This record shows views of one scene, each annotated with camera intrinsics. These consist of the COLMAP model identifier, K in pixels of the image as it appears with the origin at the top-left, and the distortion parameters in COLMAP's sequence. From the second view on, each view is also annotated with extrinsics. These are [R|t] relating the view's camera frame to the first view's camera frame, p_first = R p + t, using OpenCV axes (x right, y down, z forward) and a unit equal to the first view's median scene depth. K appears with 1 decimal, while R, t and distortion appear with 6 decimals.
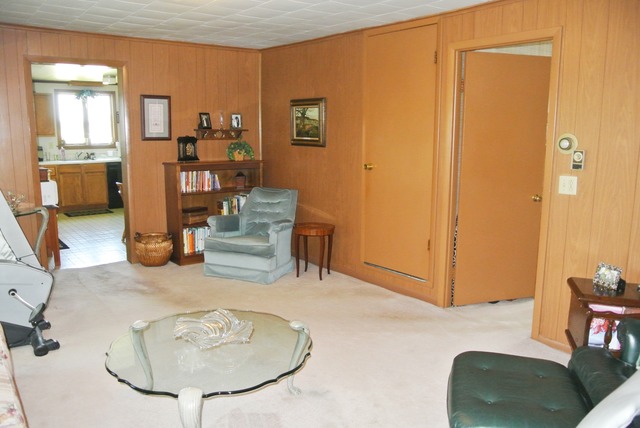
lens RADIAL K [[506.8, 0, 320.9], [0, 506.8, 211.5], [0, 0, 1]] dist [-0.065031, 0.029806]
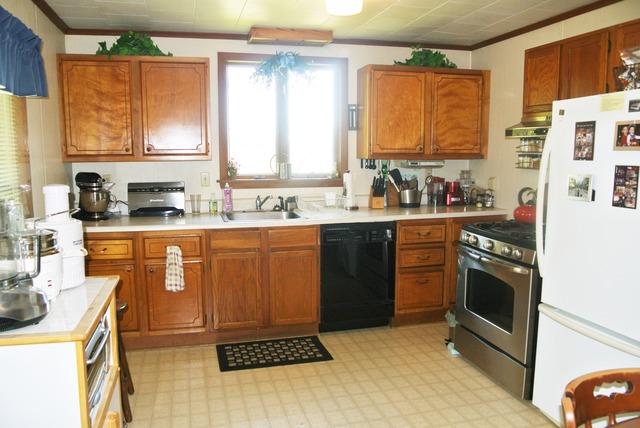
lens RADIAL K [[506.8, 0, 320.3], [0, 506.8, 215.8], [0, 0, 1]] dist [-0.065031, 0.029806]
pose [[0.922348, 0.046697, -0.383528, -0.272060], [-0.057983, 0.998157, -0.017912, -0.096844], [0.381984, 0.038759, 0.923356, 0.621154]]
